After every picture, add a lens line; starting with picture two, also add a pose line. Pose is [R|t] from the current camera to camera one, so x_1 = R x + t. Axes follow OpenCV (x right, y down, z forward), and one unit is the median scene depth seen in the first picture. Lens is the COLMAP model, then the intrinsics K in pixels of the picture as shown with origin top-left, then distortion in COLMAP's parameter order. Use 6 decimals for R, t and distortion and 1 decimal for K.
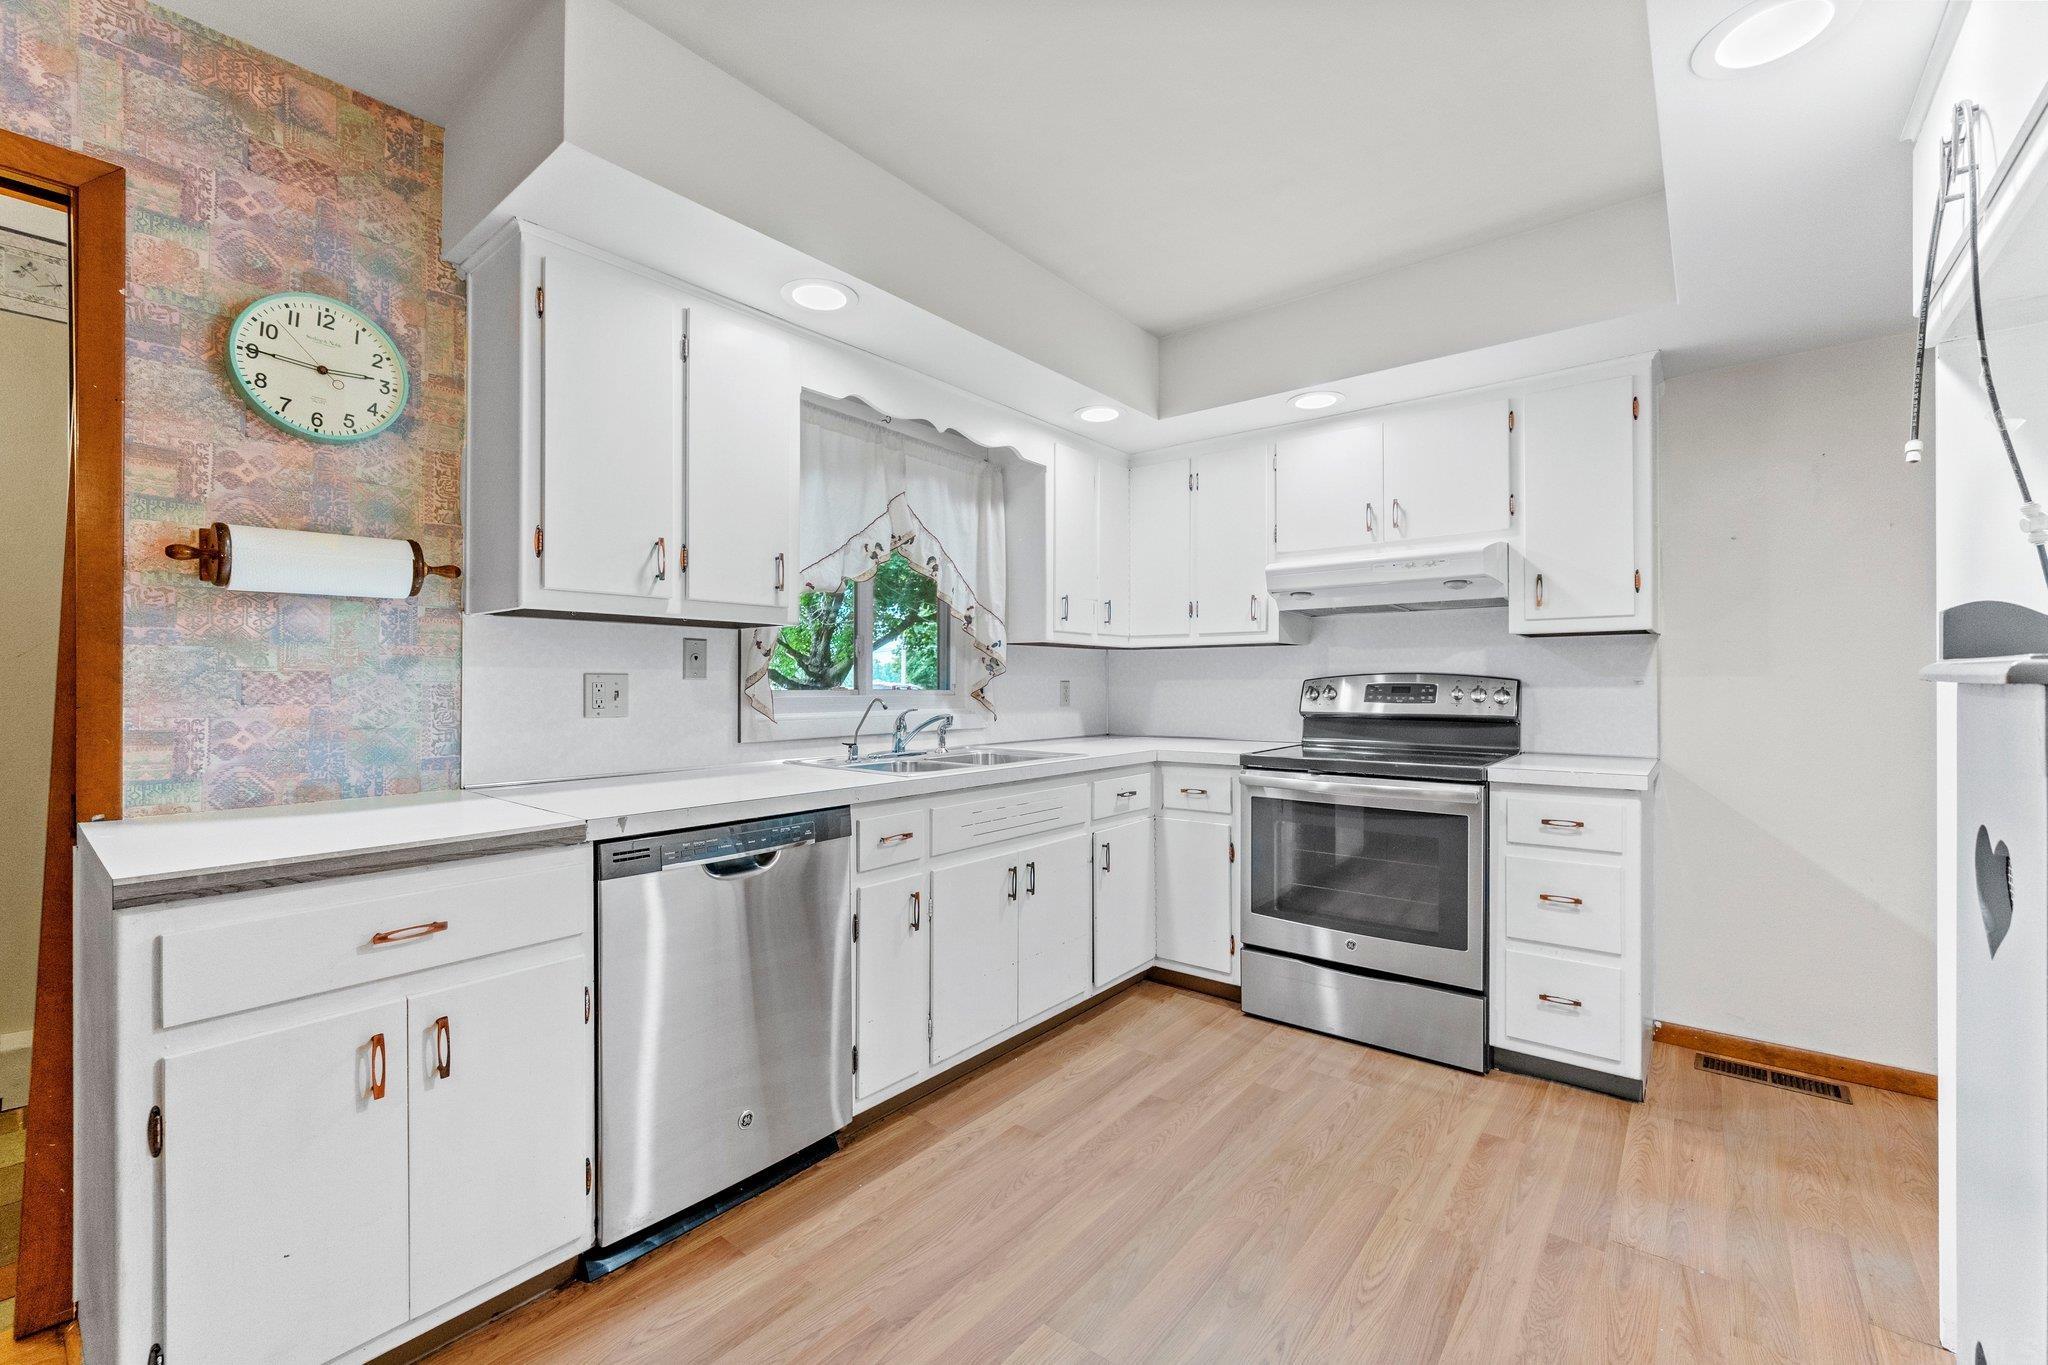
lens RADIAL K [[871.2, 0, 1019.5], [0, 871.2, 683.3], [0, 0, 1]] dist [-0.014813, 0.005167]
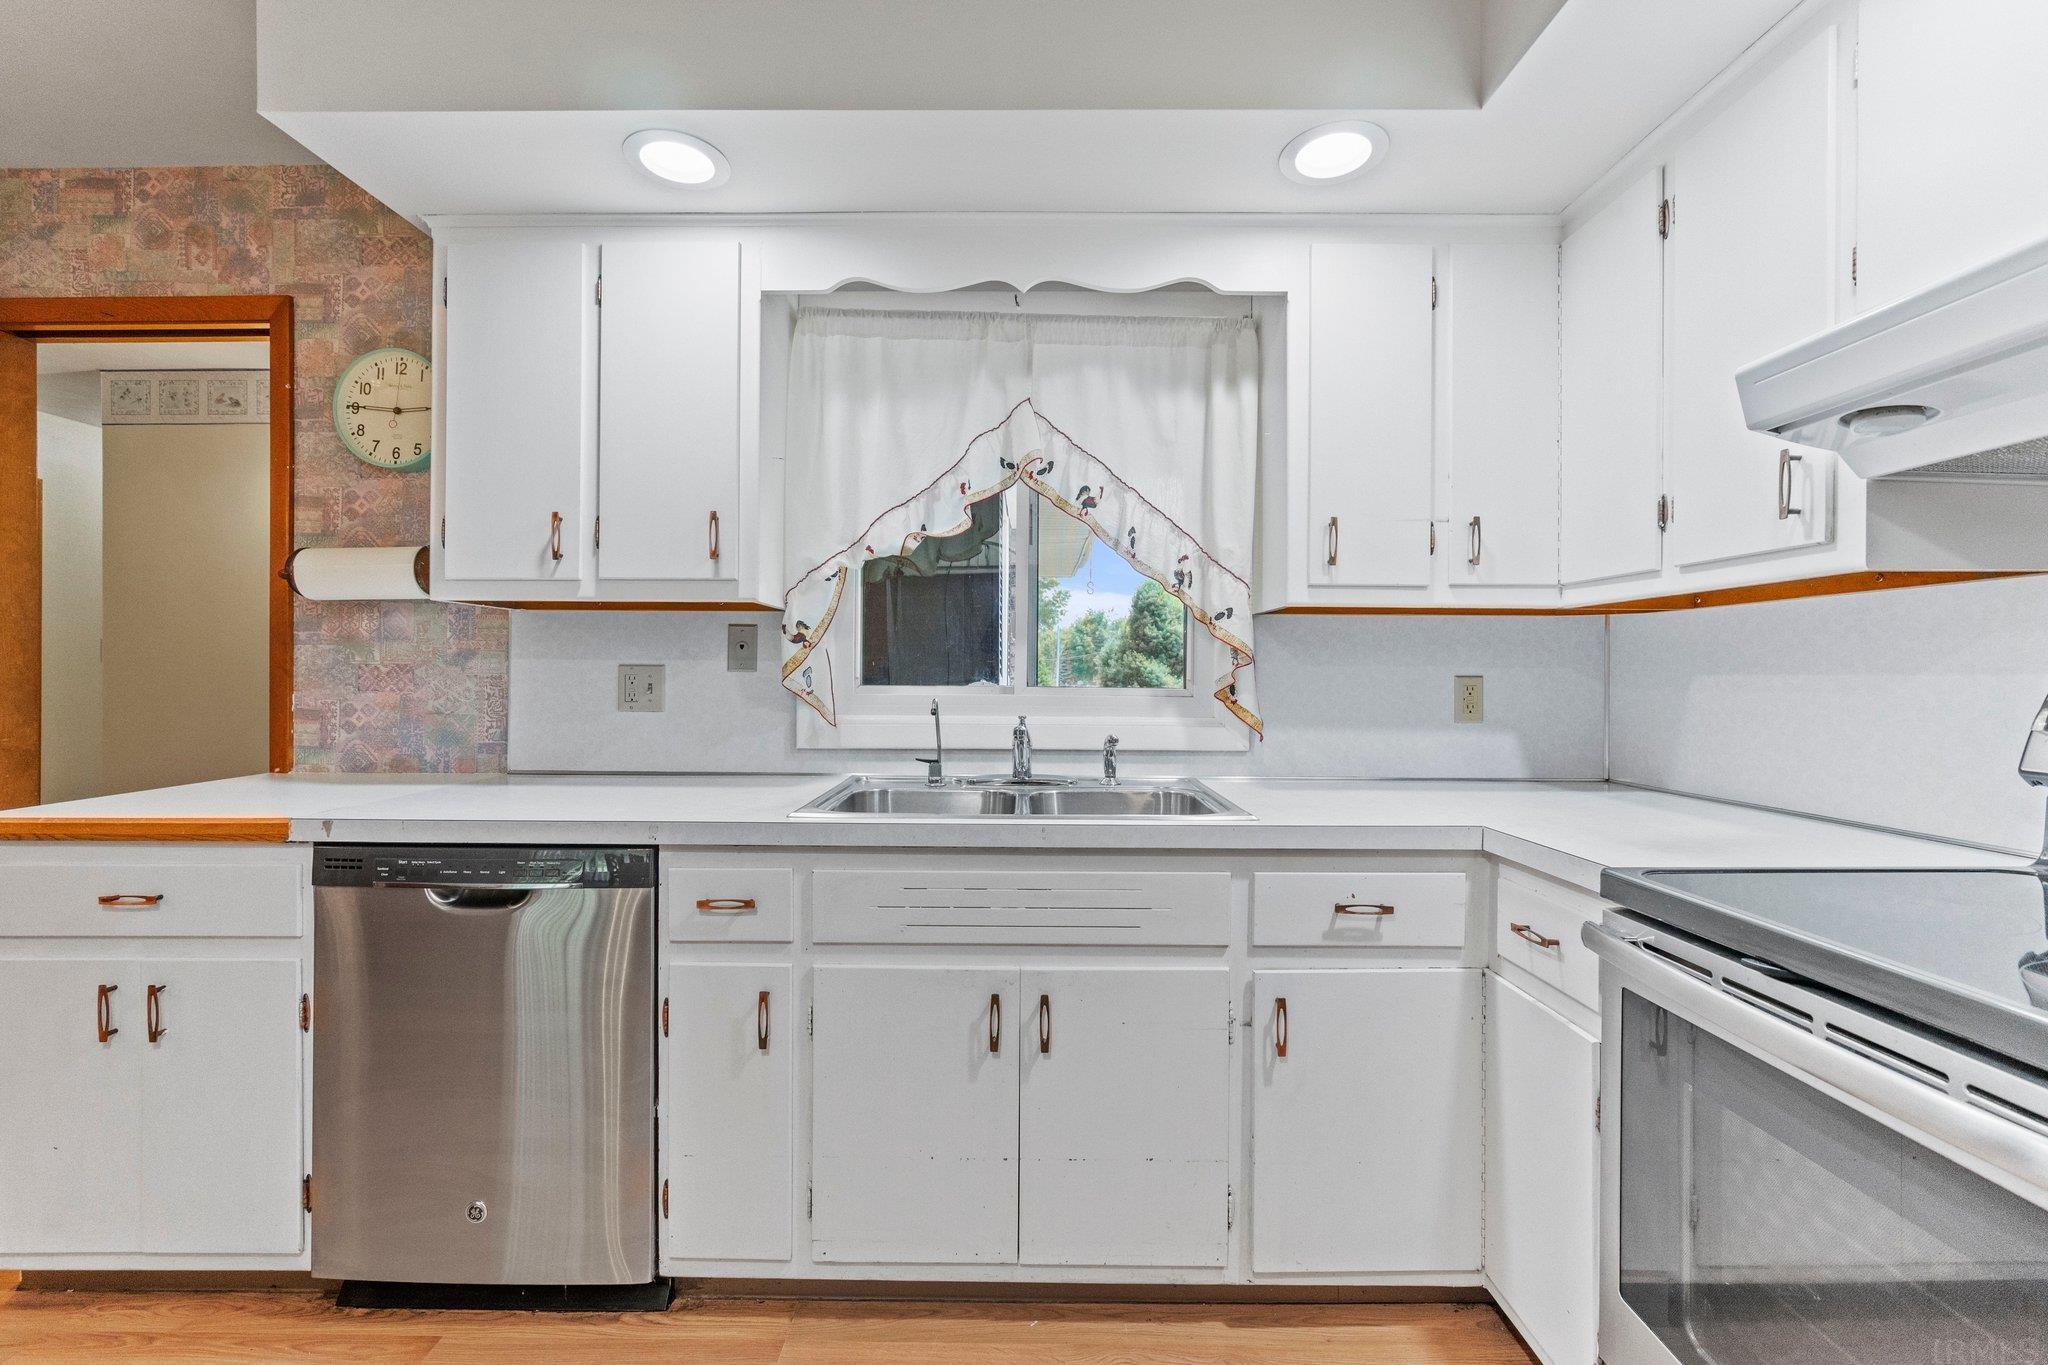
lens RADIAL K [[871.2, 0, 1018.6], [0, 871.2, 679.2], [0, 0, 1]] dist [-0.014813, 0.005167]
pose [[0.616065, 0.007855, -0.787656, 0.560975], [-0.006074, 0.999968, 0.005222, -0.003755], [0.787672, 0.001567, 0.616093, 0.799172]]
